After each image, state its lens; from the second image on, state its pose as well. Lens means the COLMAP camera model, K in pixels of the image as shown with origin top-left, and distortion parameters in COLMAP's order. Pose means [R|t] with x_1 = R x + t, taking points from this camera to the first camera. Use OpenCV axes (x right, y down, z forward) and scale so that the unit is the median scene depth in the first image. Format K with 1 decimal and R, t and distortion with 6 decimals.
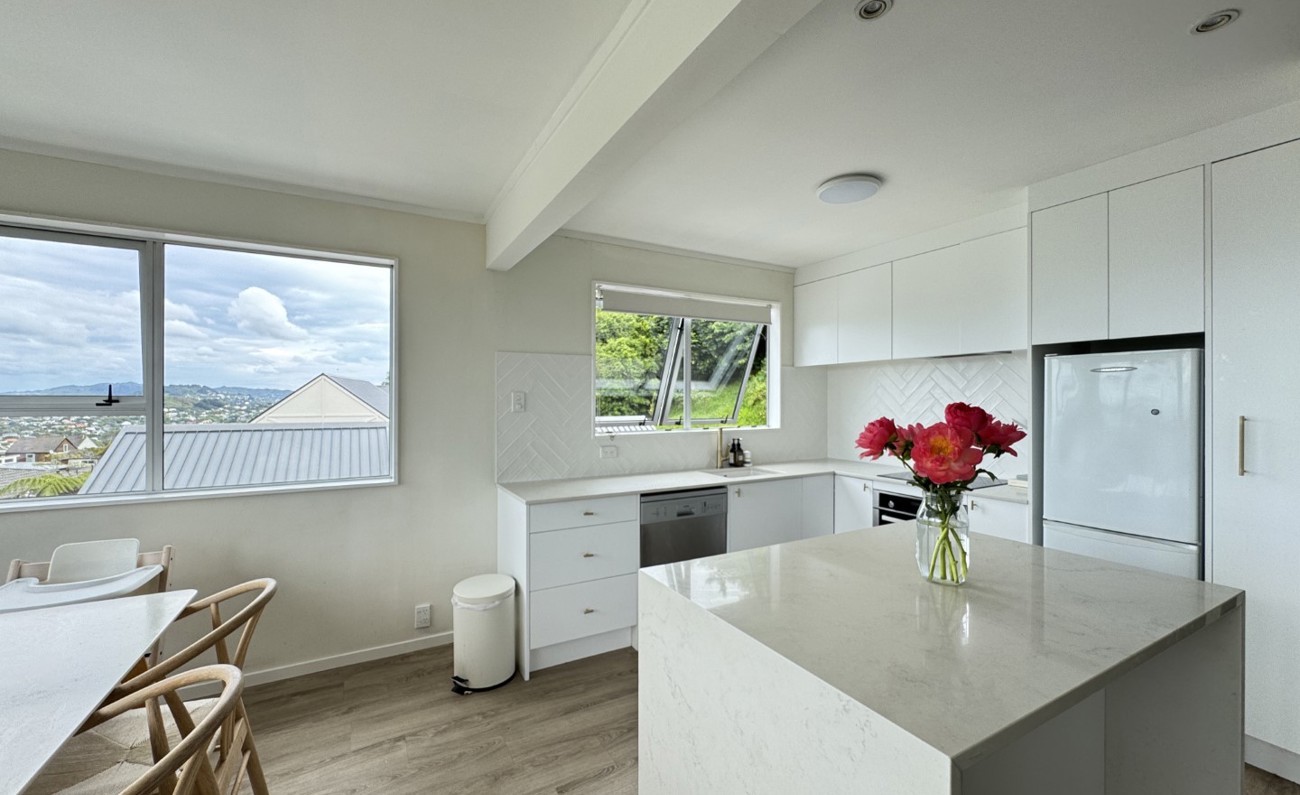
lens RADIAL K [[524.3, 0, 647.3], [0, 524.3, 400.4], [0, 0, 1]] dist [-0.007251, 0.000131]
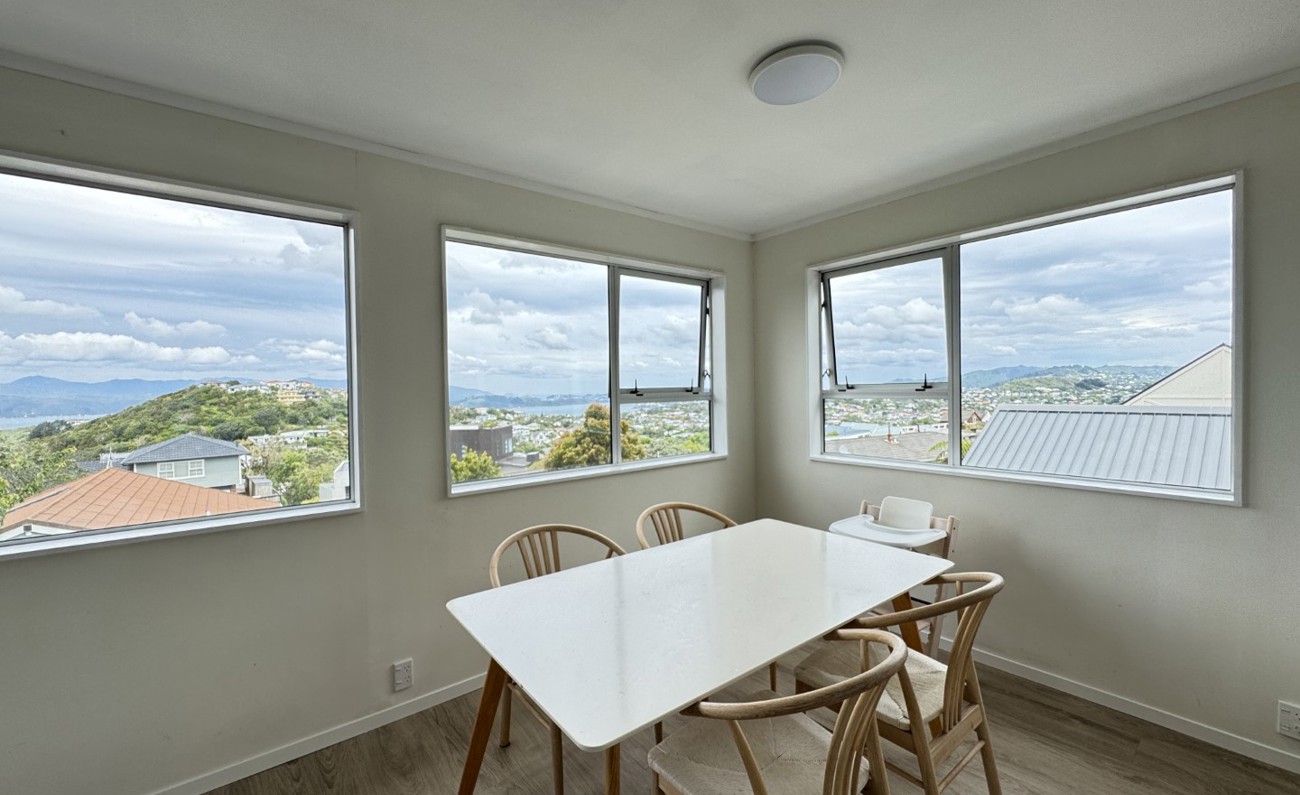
lens RADIAL K [[521.5, 0, 646.7], [0, 521.5, 399.5], [0, 0, 1]] dist [-0.001965, 0.000416]
pose [[0.167423, 0.017807, -0.985724, 0.061665], [0.018516, 0.999604, 0.021202, -0.006694], [0.985711, -0.021801, 0.167027, 0.142663]]
